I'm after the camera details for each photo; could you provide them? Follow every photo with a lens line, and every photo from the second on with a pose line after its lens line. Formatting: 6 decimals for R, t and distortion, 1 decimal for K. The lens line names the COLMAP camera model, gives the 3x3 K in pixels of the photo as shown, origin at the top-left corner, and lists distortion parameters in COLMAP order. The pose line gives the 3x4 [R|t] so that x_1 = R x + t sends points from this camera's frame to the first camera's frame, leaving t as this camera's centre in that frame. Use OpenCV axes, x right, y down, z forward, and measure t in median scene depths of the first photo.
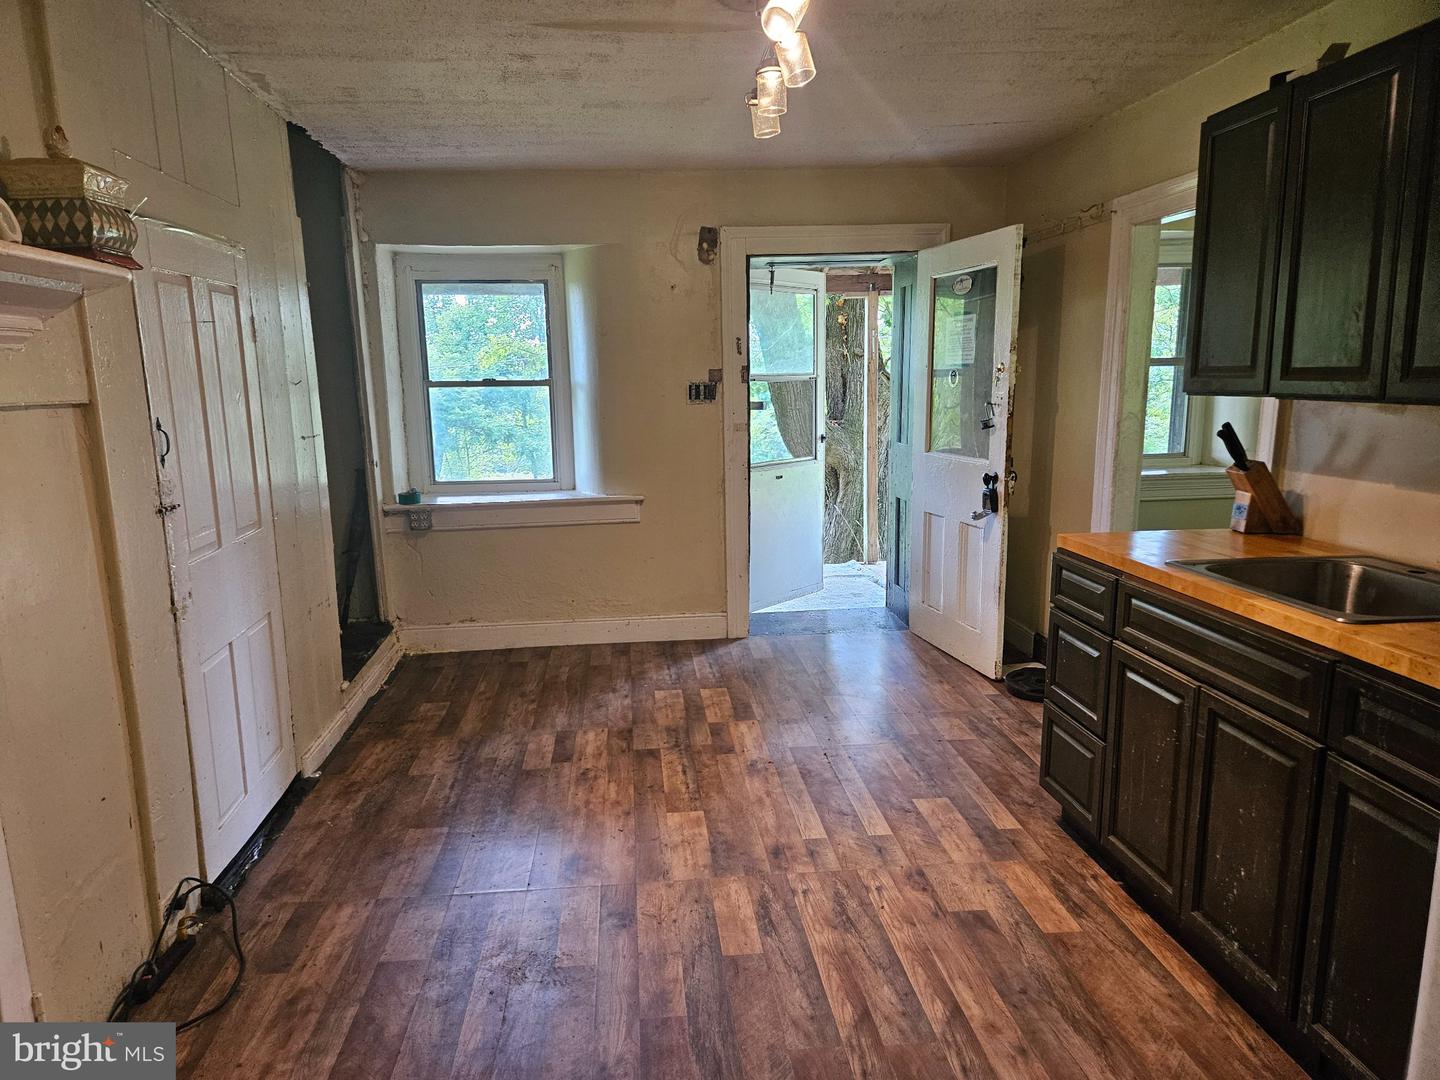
lens RADIAL K [[959.7, 0, 714.7], [0, 959.7, 541.4], [0, 0, 1]] dist [0.057737, -0.008770]
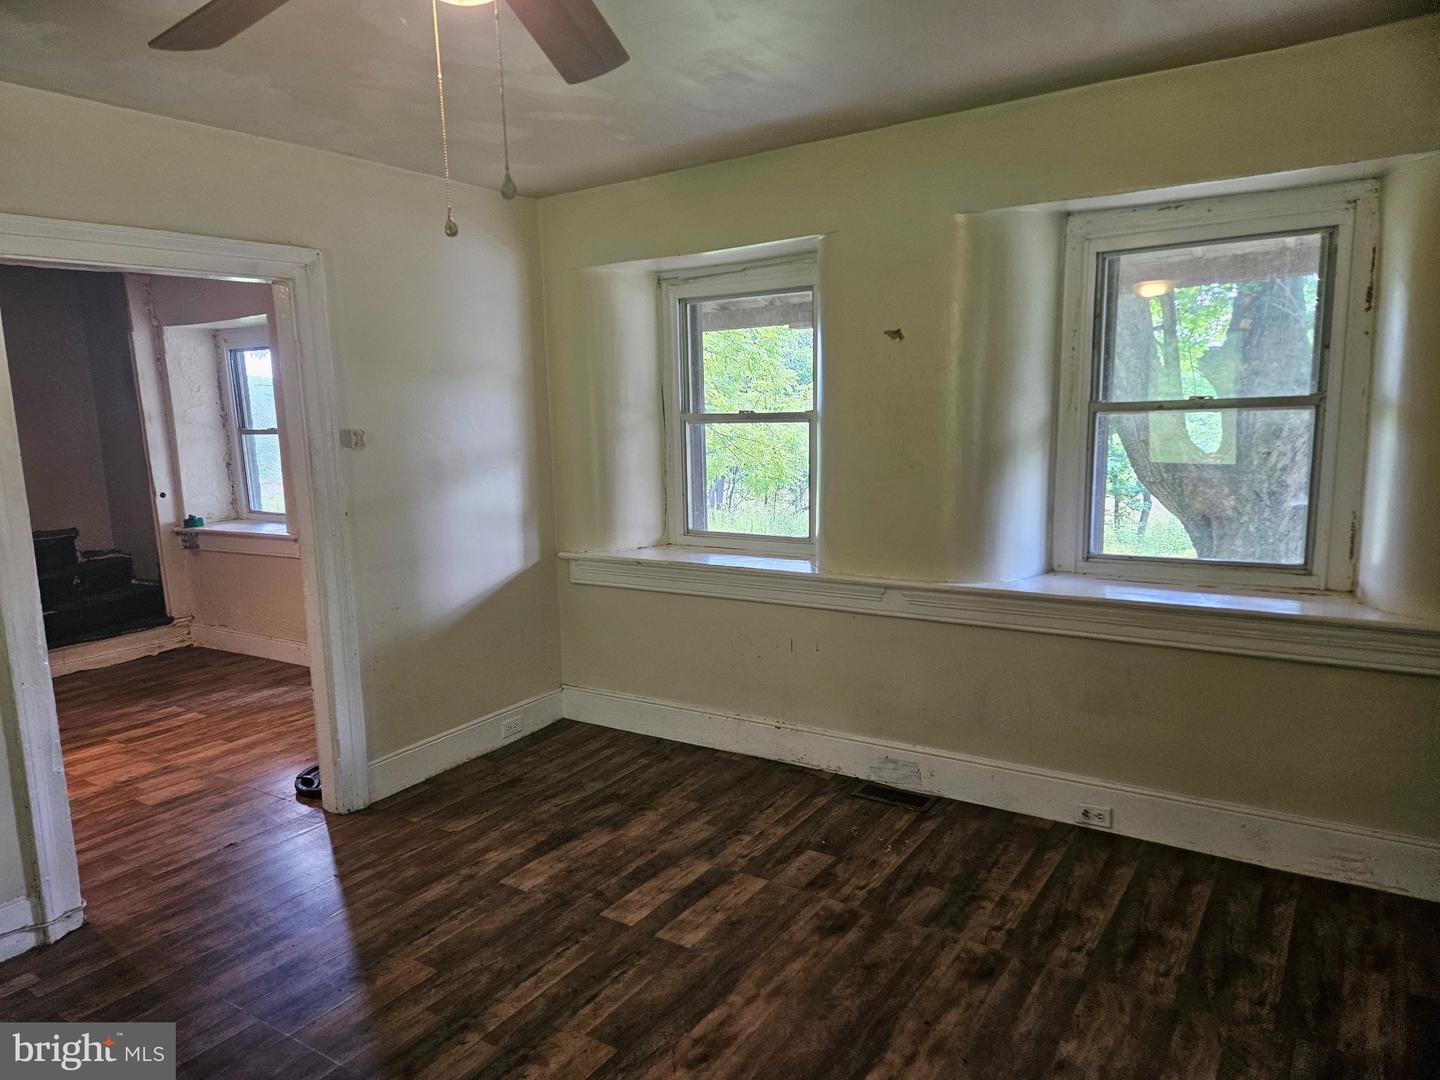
lens RADIAL K [[959.7, 0, 718.6], [0, 959.7, 547.2], [0, 0, 1]] dist [0.057737, -0.008770]
pose [[0.777103, 0.087478, -0.623264, 1.111504], [-0.093033, 0.995381, 0.023710, -0.116709], [0.622459, 0.039559, 0.781652, 0.469073]]
